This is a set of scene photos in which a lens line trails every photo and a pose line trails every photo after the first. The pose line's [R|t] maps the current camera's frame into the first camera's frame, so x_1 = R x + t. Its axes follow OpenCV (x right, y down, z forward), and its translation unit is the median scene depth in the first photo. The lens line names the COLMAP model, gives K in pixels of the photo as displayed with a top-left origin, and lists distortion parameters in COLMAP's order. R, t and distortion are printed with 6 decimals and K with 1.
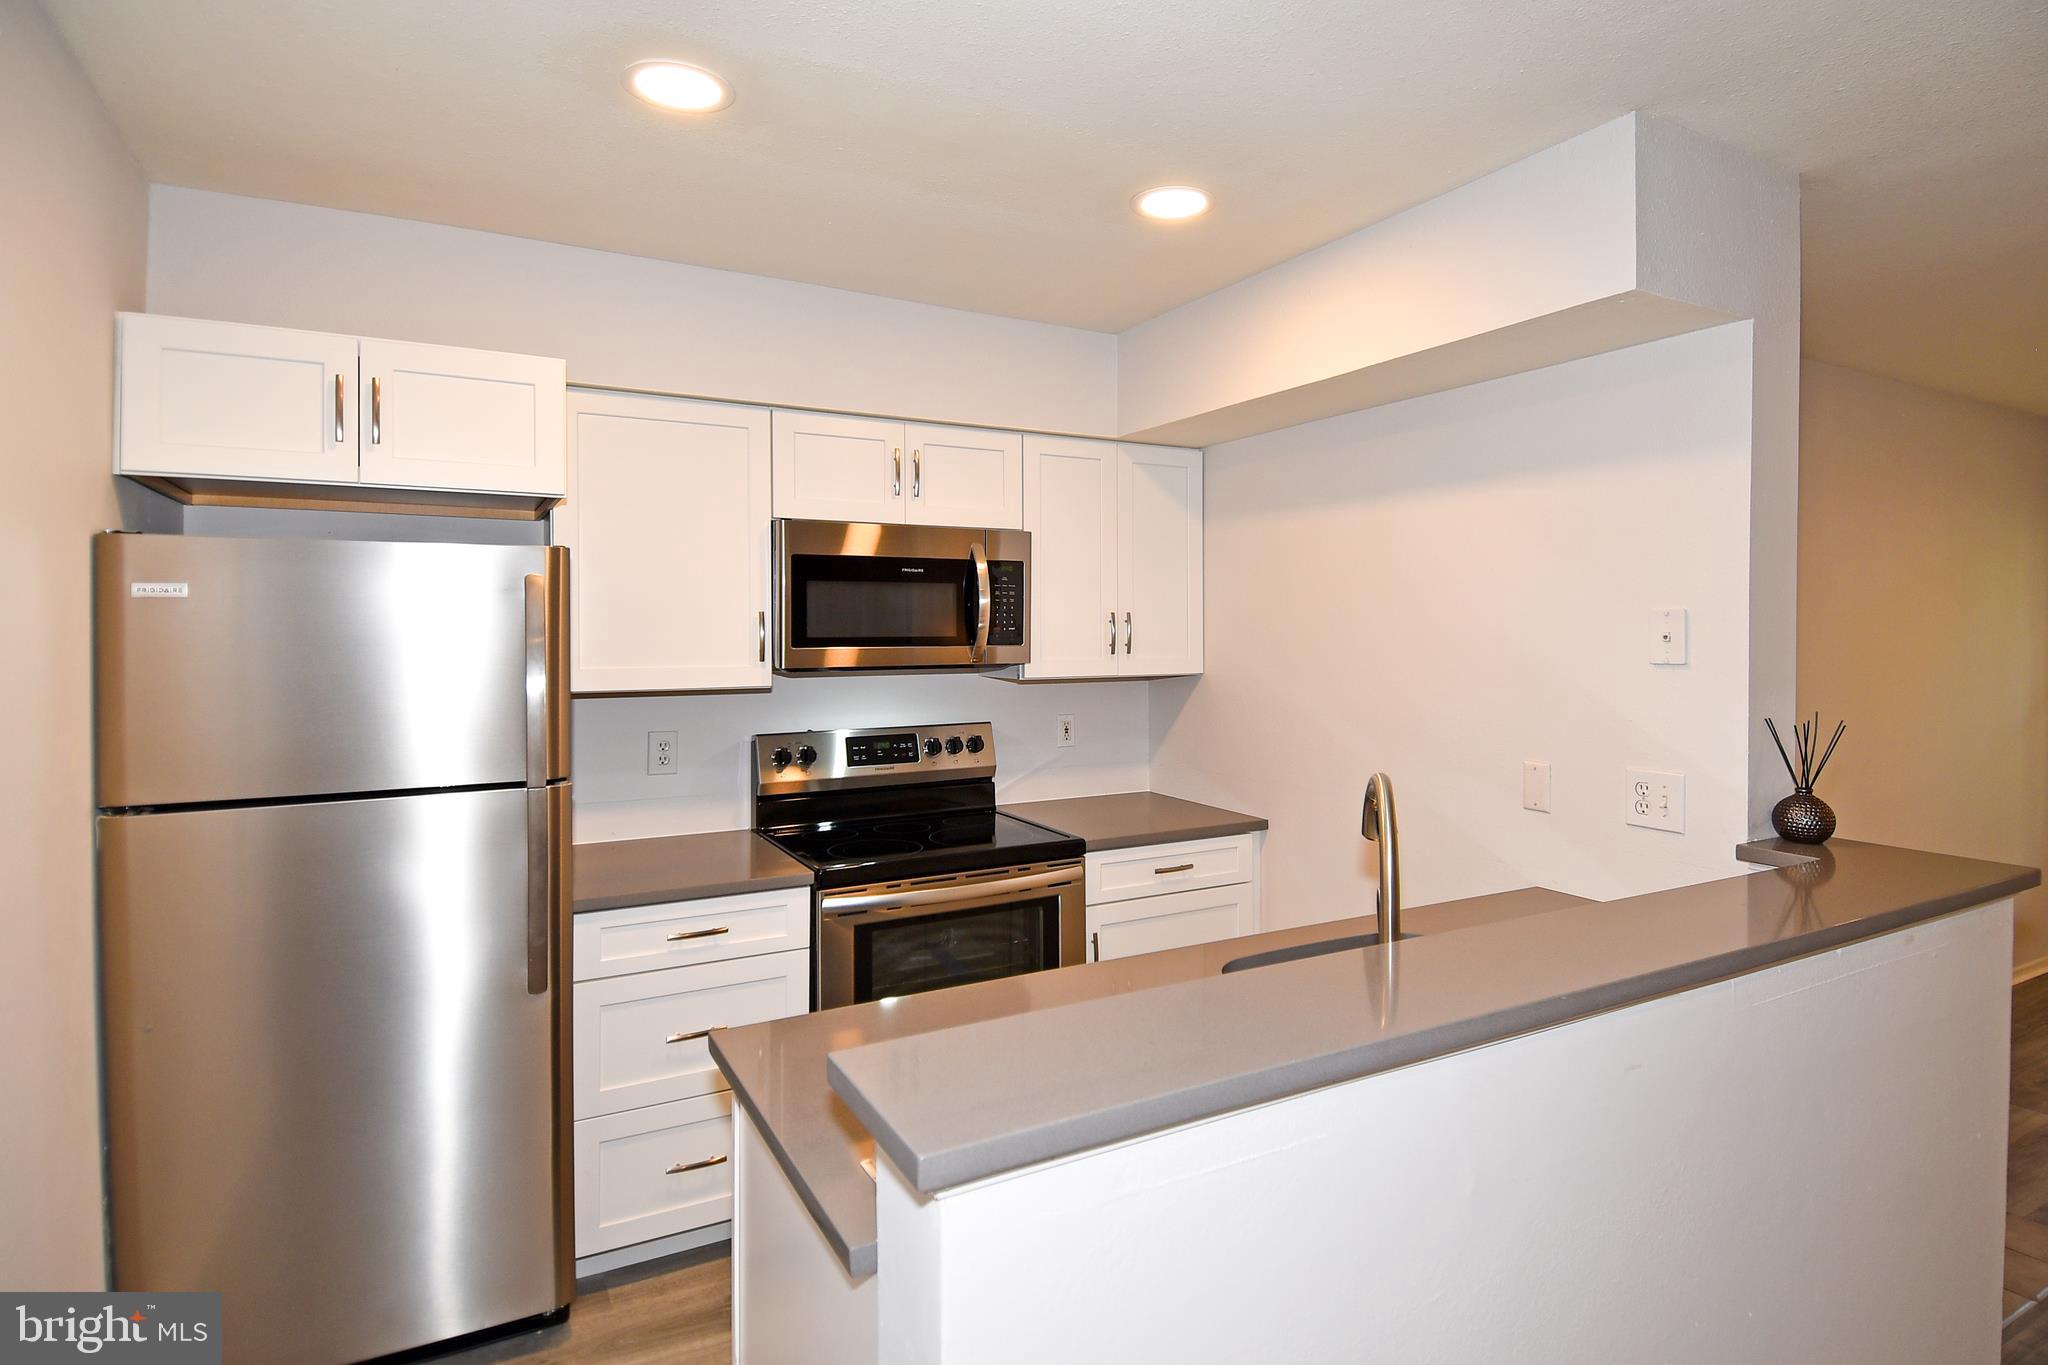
lens RADIAL K [[1095.4, 0, 1021.4], [0, 1095.4, 650.2], [0, 0, 1]] dist [0.038910, -0.038852]
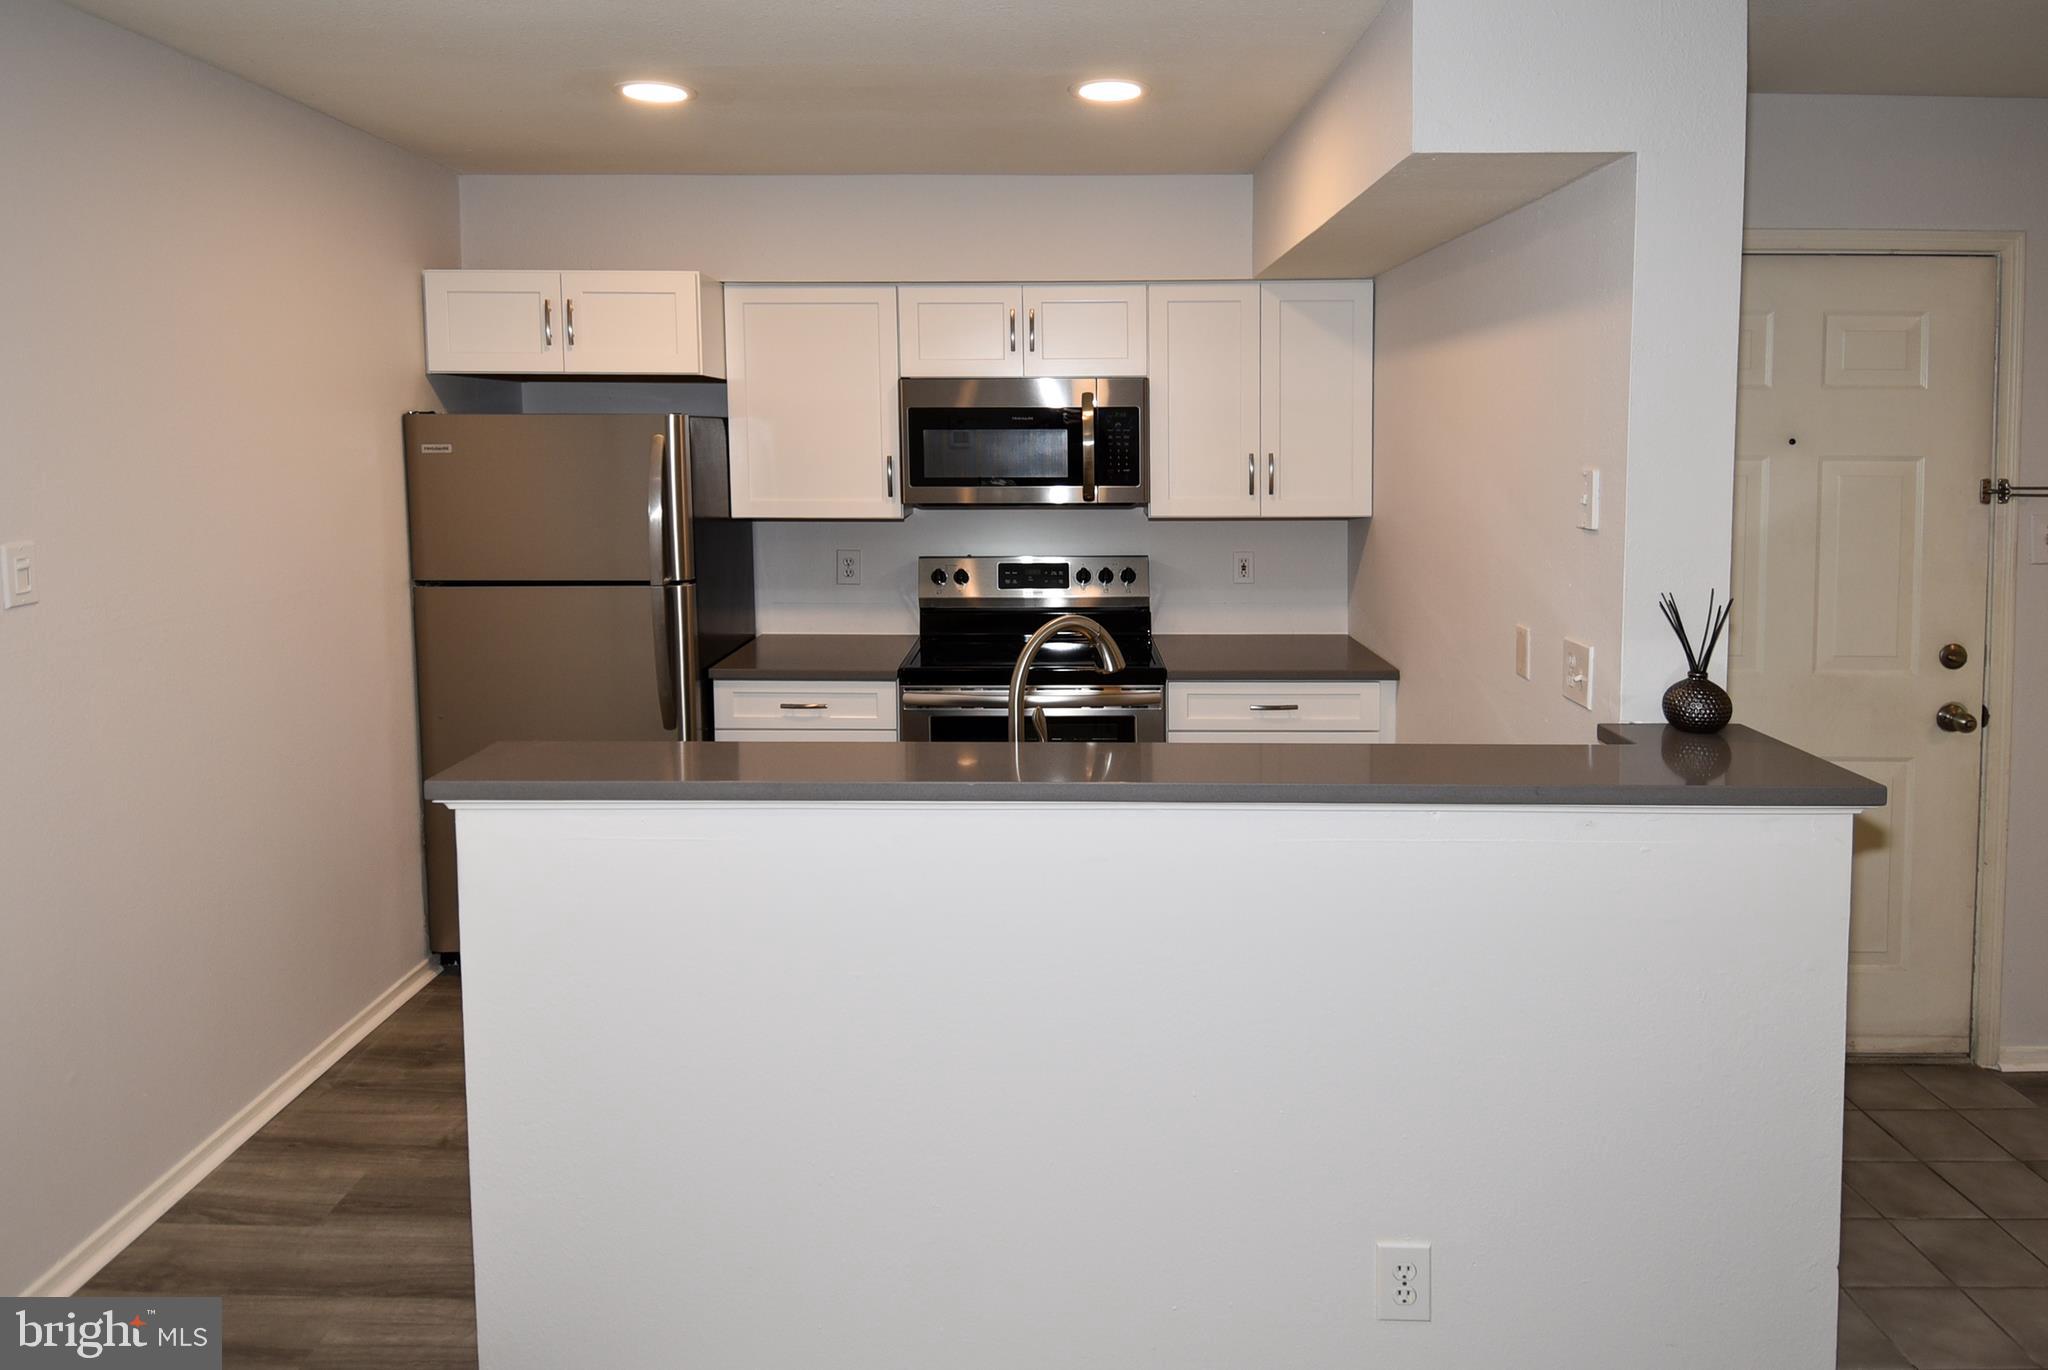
lens RADIAL K [[1095.4, 0, 1047.6], [0, 1095.4, 561.1], [0, 0, 1]] dist [0.038910, -0.038852]
pose [[0.872923, 0.046218, -0.485664, 0.469230], [-0.008967, 0.996854, 0.078748, -0.014942], [0.487775, -0.064386, 0.870591, 0.016264]]
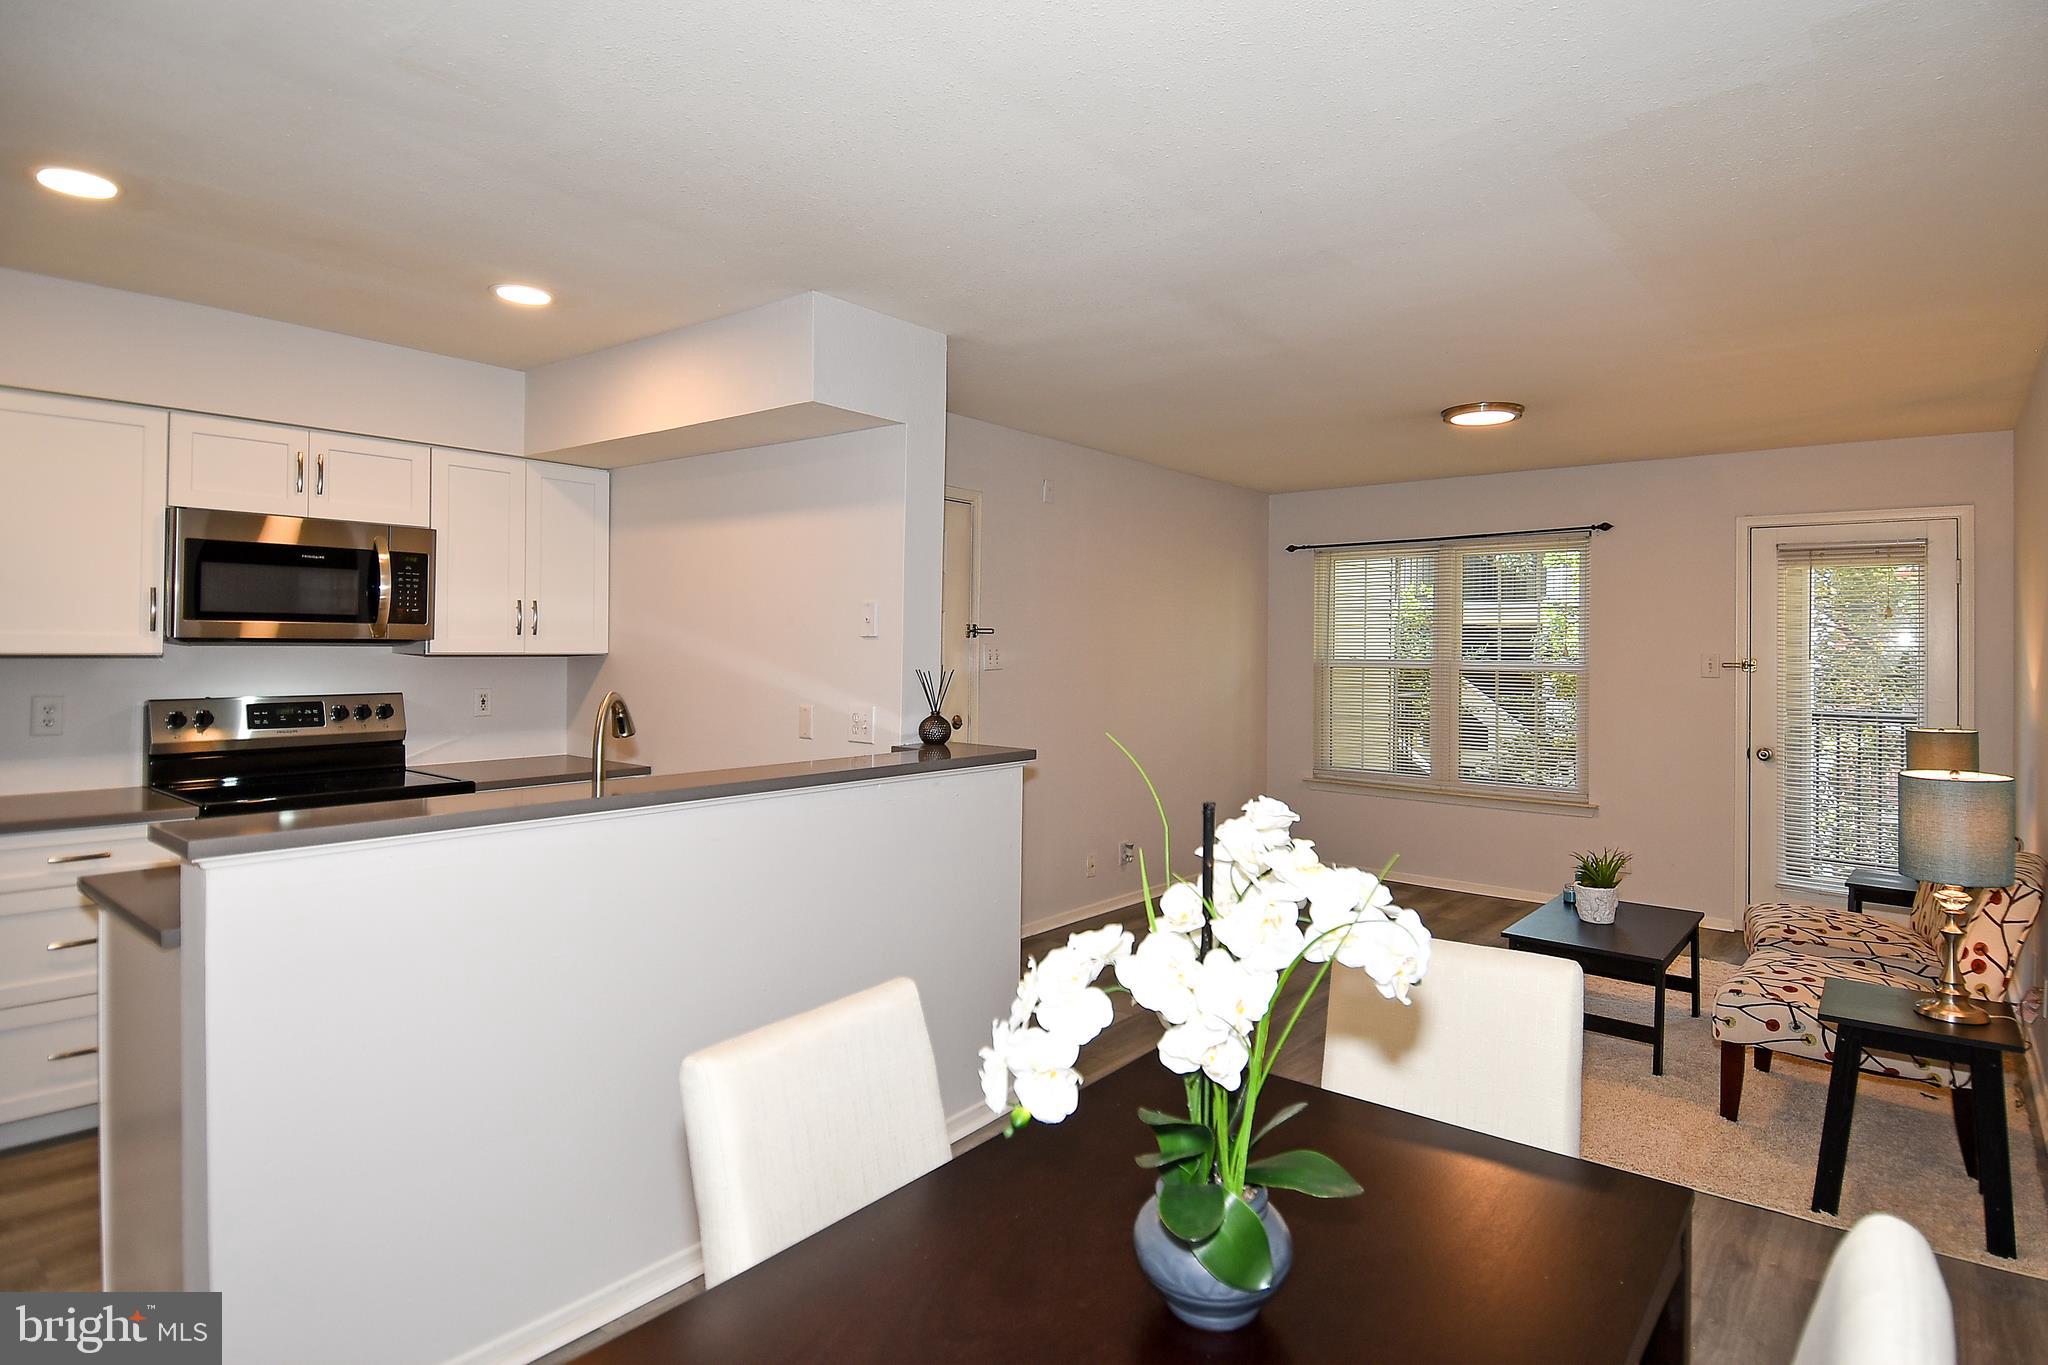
lens RADIAL K [[1095.4, 0, 1005.4], [0, 1095.4, 634.9], [0, 0, 1]] dist [0.038910, -0.038852]
pose [[0.921854, 0.012847, 0.387324, 0.122130], [-0.004341, 0.999730, -0.022828, 0.033099], [-0.387512, 0.019363, 0.921661, -0.363609]]
